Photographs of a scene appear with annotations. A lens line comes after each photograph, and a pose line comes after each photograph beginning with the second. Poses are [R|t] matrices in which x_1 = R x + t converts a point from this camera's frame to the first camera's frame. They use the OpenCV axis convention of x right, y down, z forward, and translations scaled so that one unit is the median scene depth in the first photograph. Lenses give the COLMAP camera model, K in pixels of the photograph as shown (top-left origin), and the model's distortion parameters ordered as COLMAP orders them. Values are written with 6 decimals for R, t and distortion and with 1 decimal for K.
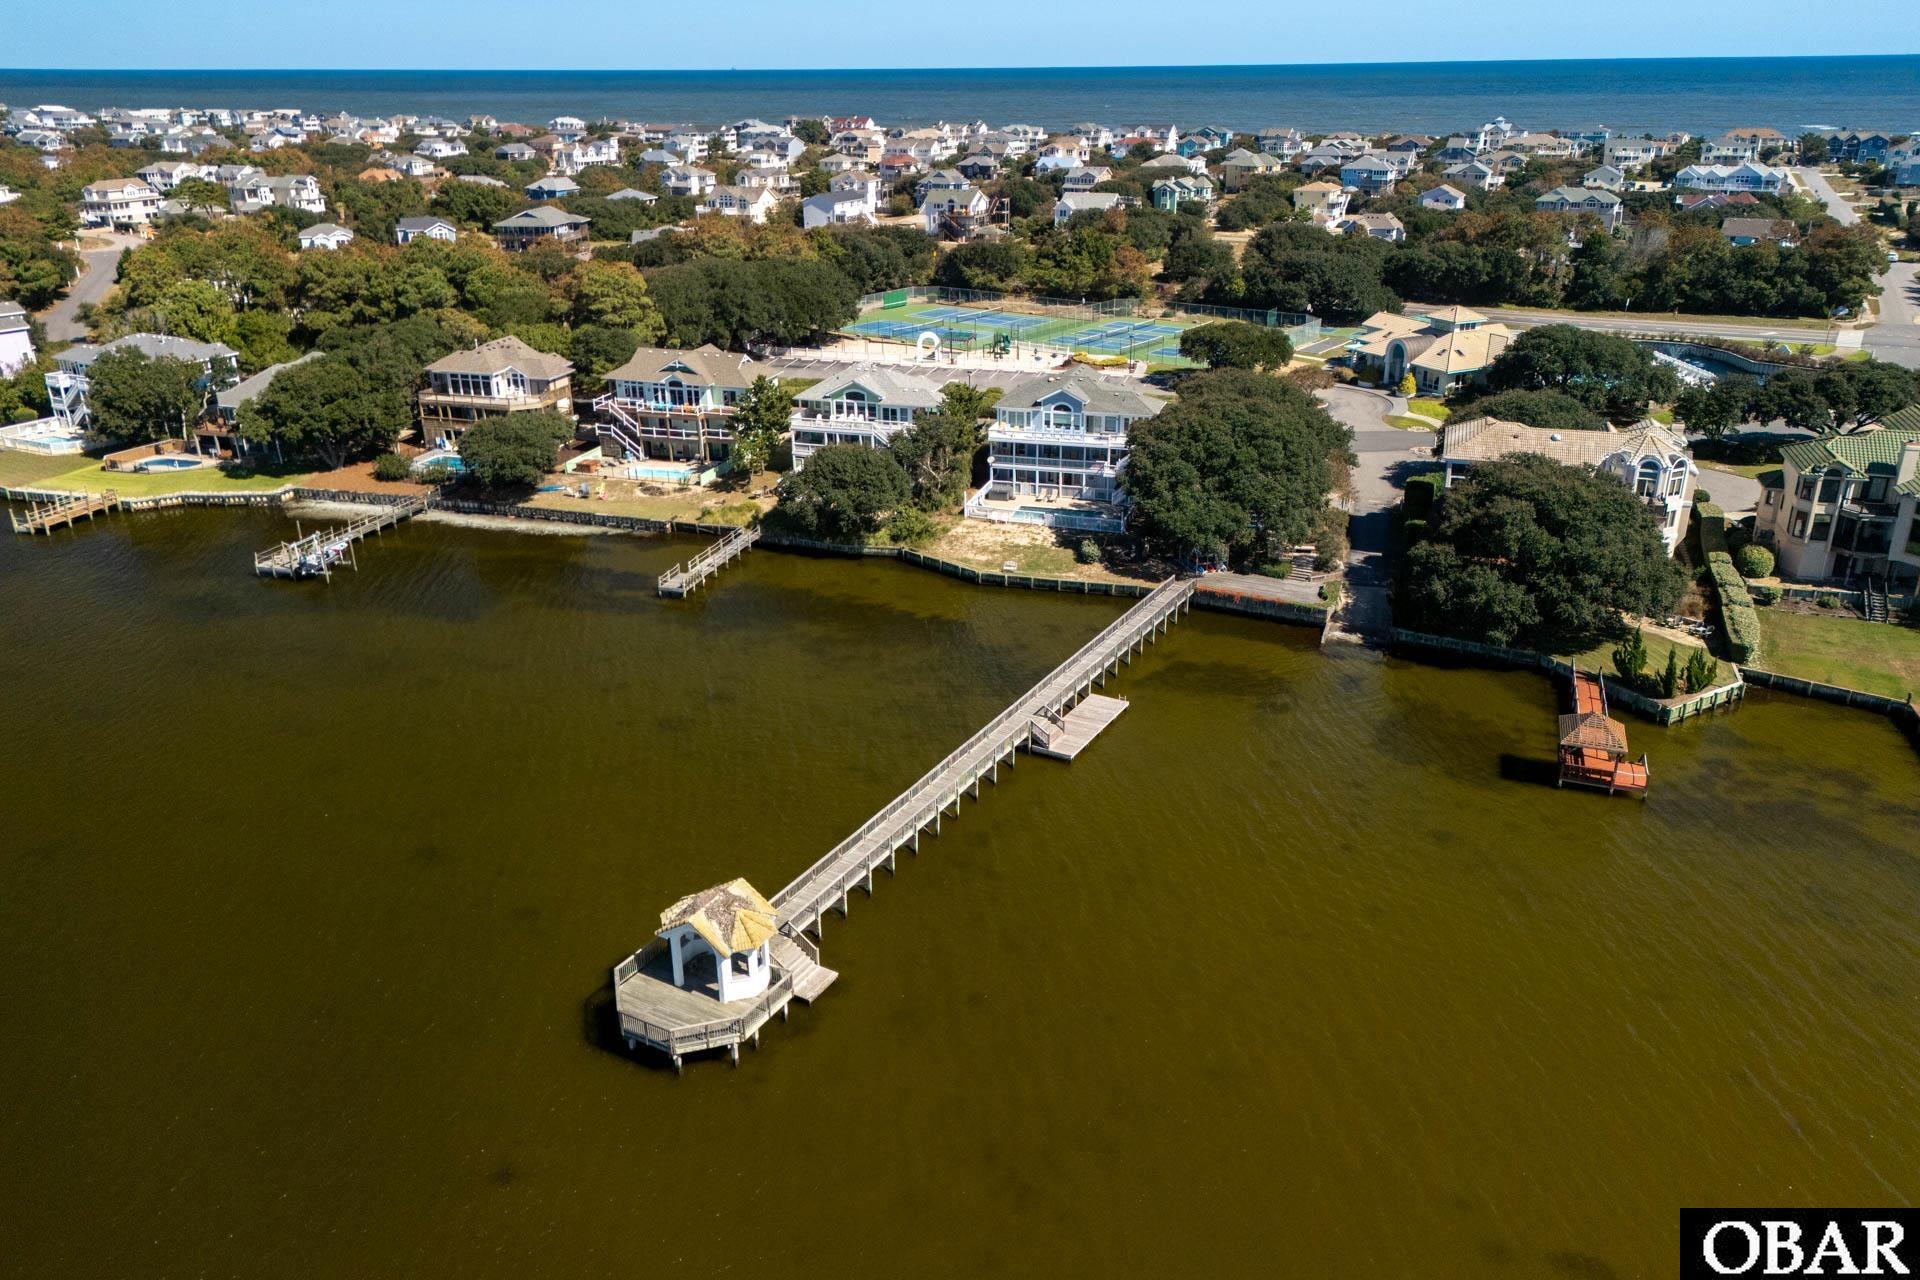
lens RADIAL K [[1394.5, 0, 959.9], [0, 1394.5, 629.4], [0, 0, 1]] dist [0.091623, -0.082089]
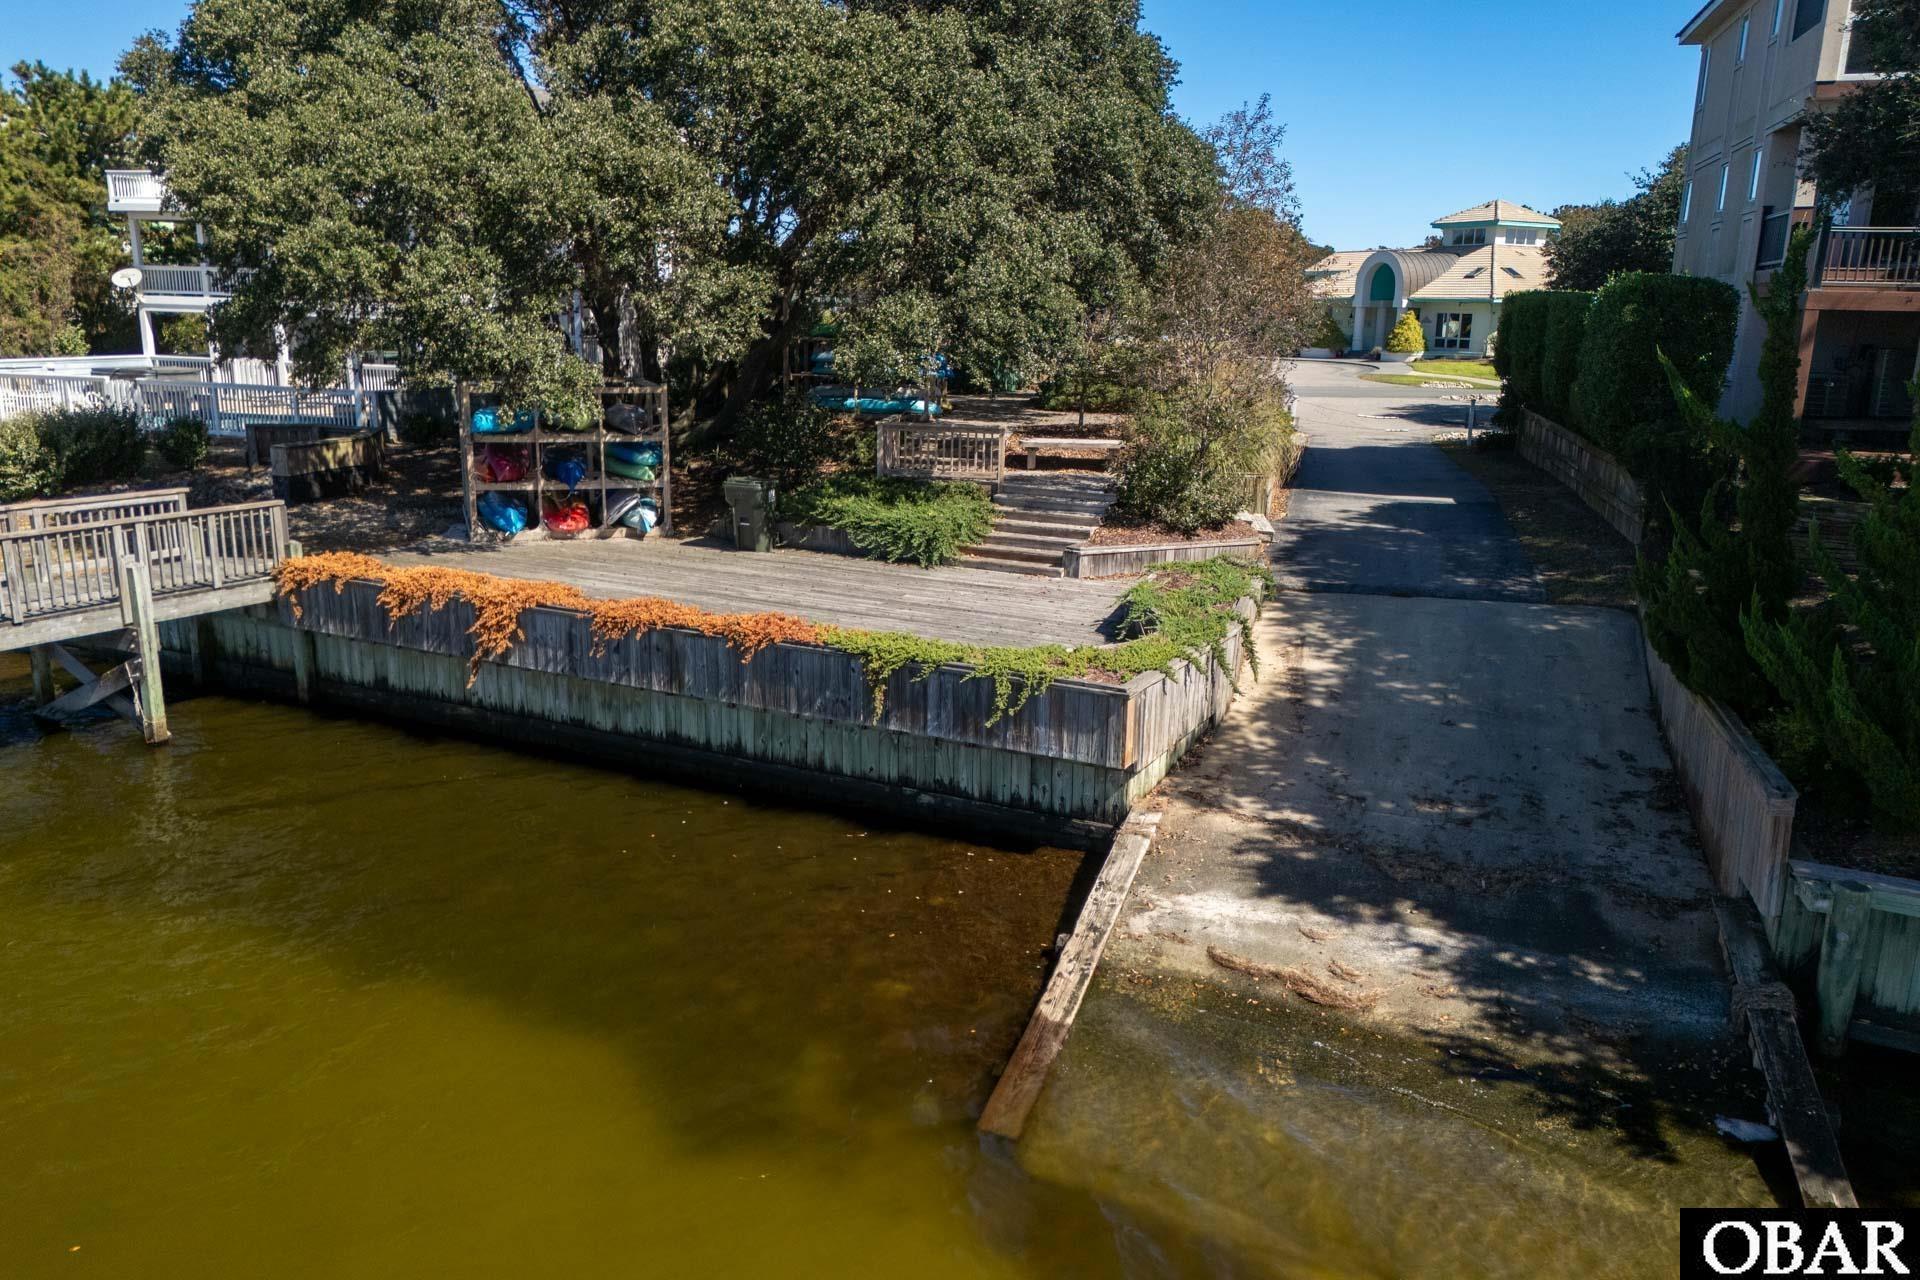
lens RADIAL K [[1394.5, 0, 959.9], [0, 1394.5, 629.4], [0, 0, 1]] dist [0.091623, -0.082089]
pose [[0.998998, 0.022316, 0.038784, 0.227066], [-0.016022, 0.987685, -0.155635, -0.001062], [-0.041780, 0.154857, 0.987053, 0.827683]]
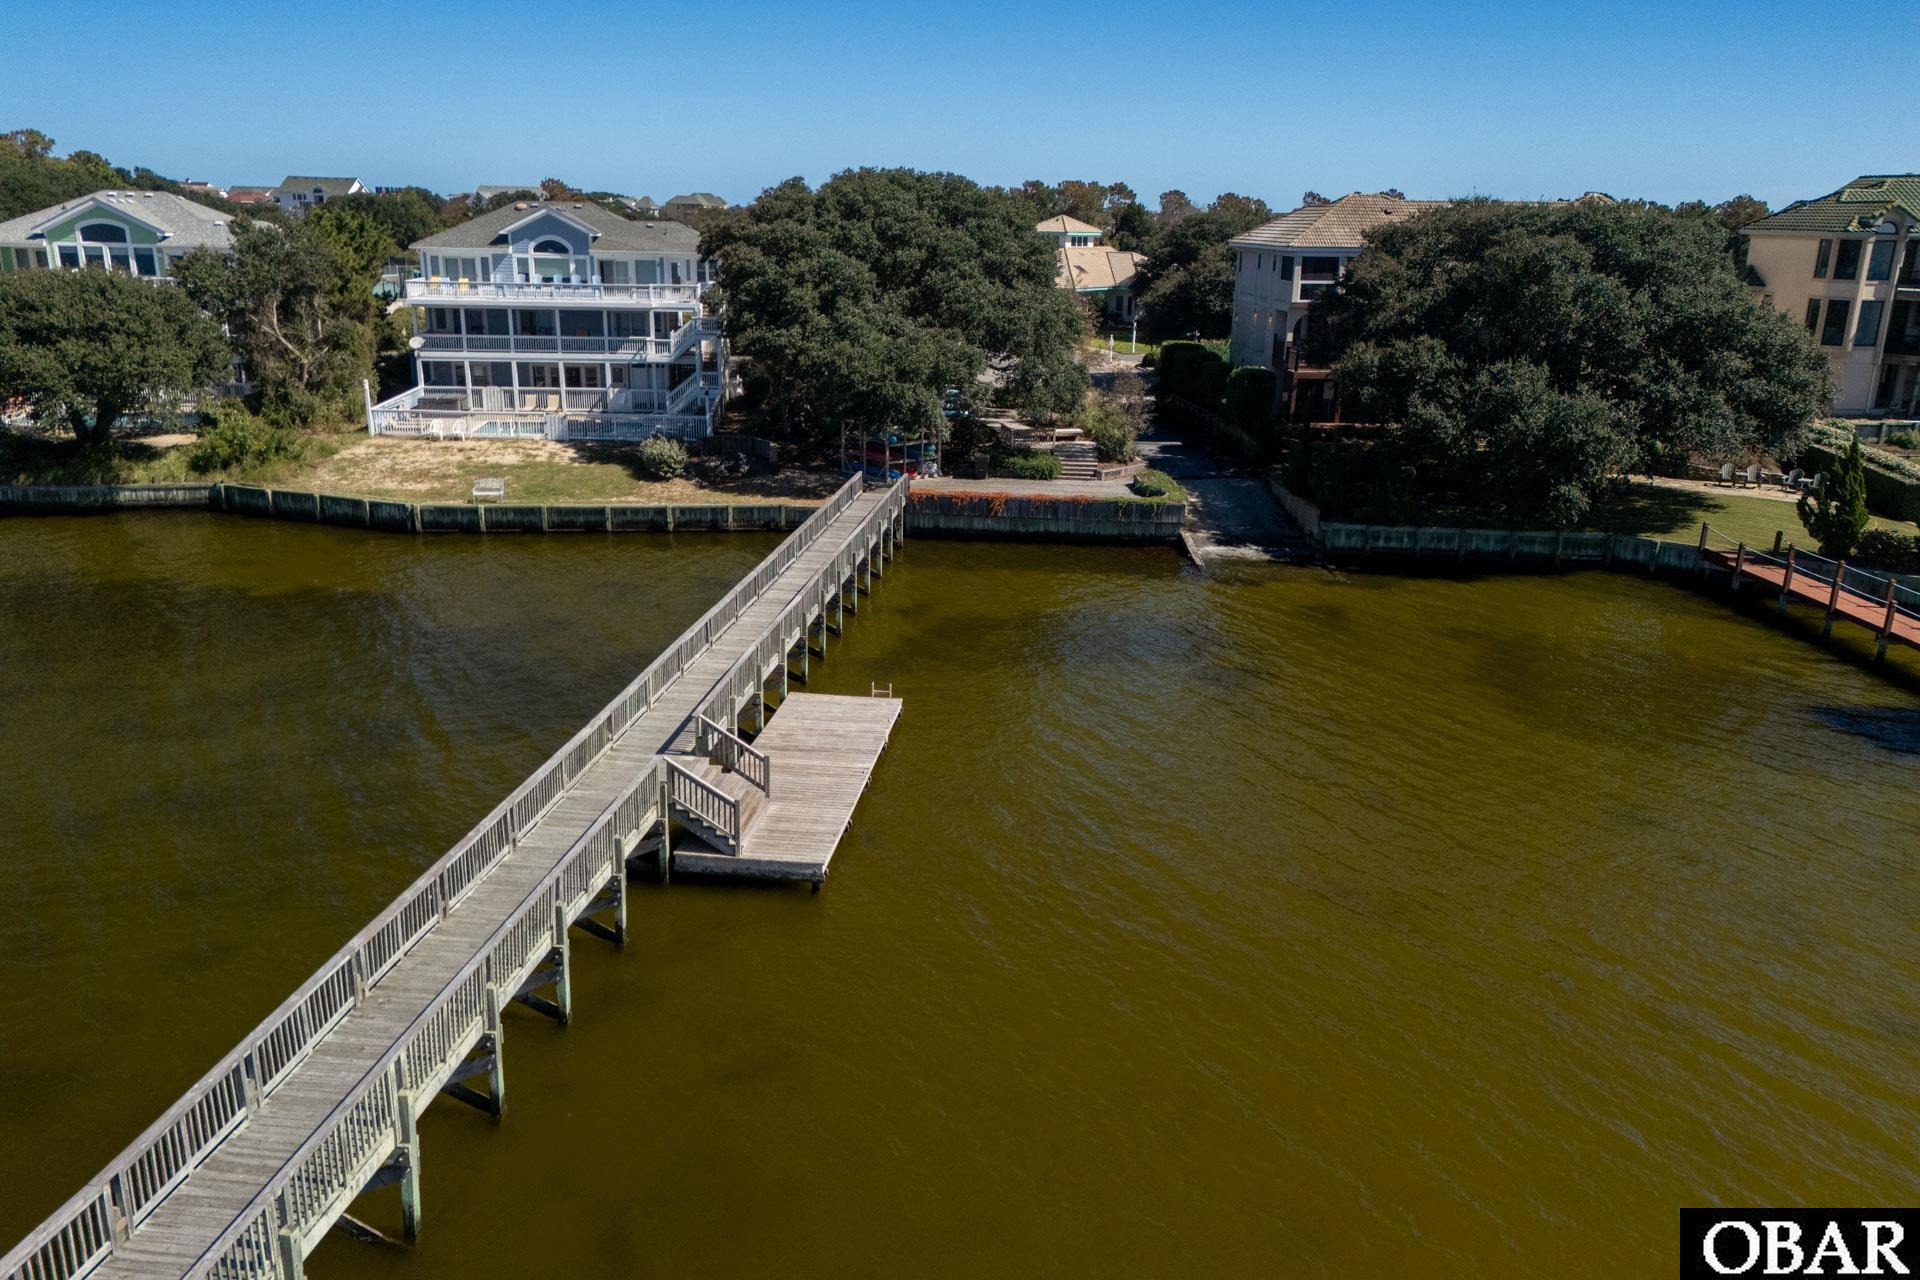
lens RADIAL K [[1394.5, 0, 959.9], [0, 1394.5, 629.4], [0, 0, 1]] dist [0.091623, -0.082089]
pose [[0.921039, -0.083653, 0.380381, -0.000416], [0.117763, 0.990761, -0.067260, 0.049264], [-0.371240, 0.106744, 0.922381, 0.542459]]
